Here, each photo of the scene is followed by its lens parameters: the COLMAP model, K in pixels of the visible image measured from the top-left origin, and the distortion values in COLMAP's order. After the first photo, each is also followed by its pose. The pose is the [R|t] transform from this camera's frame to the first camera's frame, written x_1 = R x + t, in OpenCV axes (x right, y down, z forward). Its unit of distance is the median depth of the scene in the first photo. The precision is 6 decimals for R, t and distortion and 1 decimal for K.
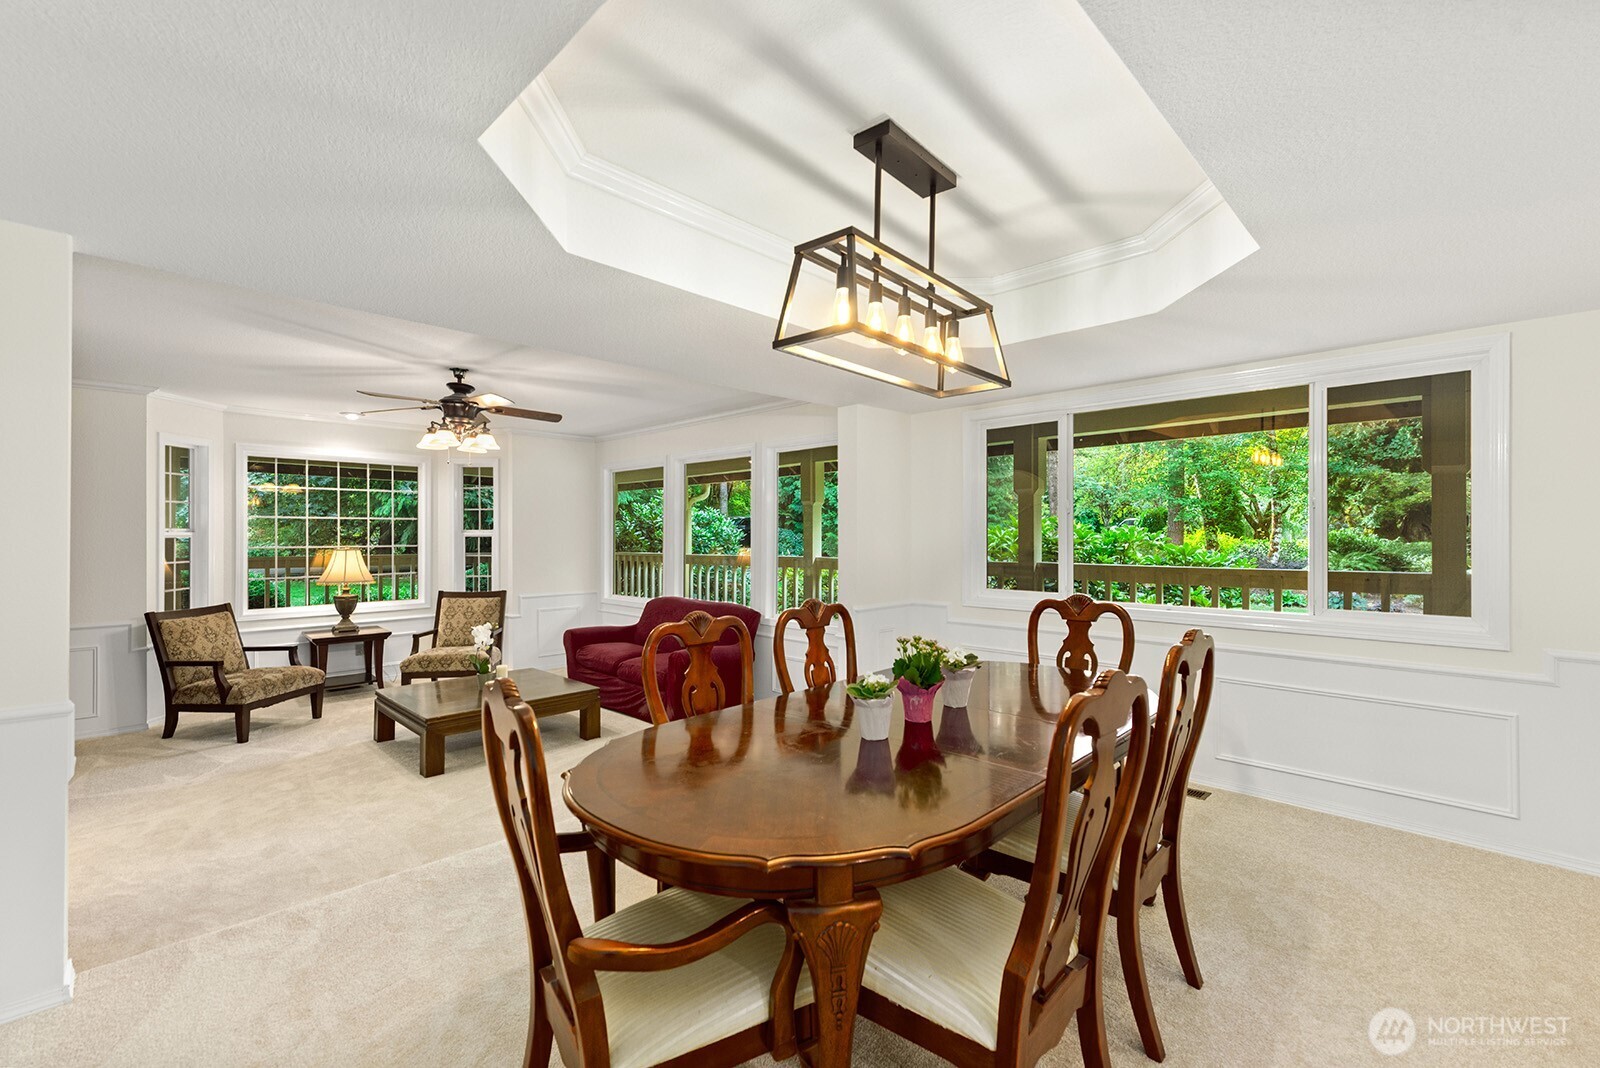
lens RADIAL K [[703.9, 0, 800.0], [0, 703.9, 534.0], [0, 0, 1]] dist [0.000099, 0.000169]
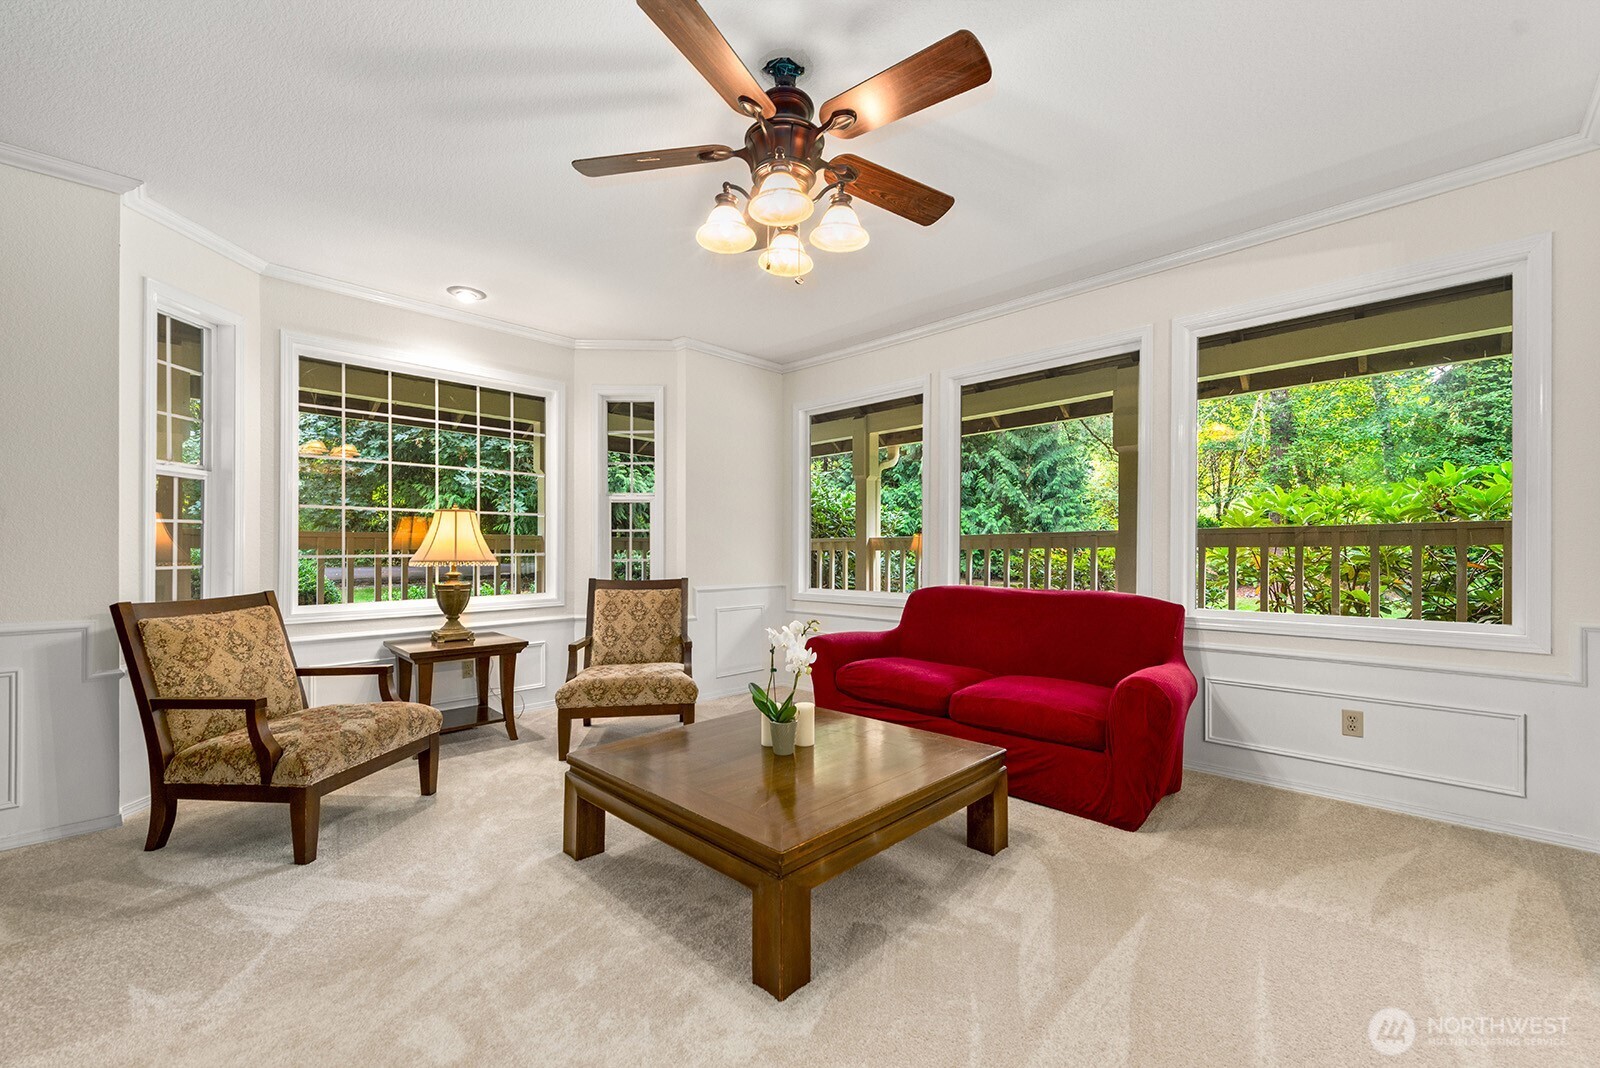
lens RADIAL K [[666.8, 0, 802.5], [0, 666.8, 547.8], [0, 0, 1]] dist [0.001225, -0.000258]
pose [[0.999933, 0.000600, 0.011548, -0.395513], [-0.000580, 0.999998, -0.001735, 0.065200], [-0.011549, 0.001728, 0.999932, 0.464465]]
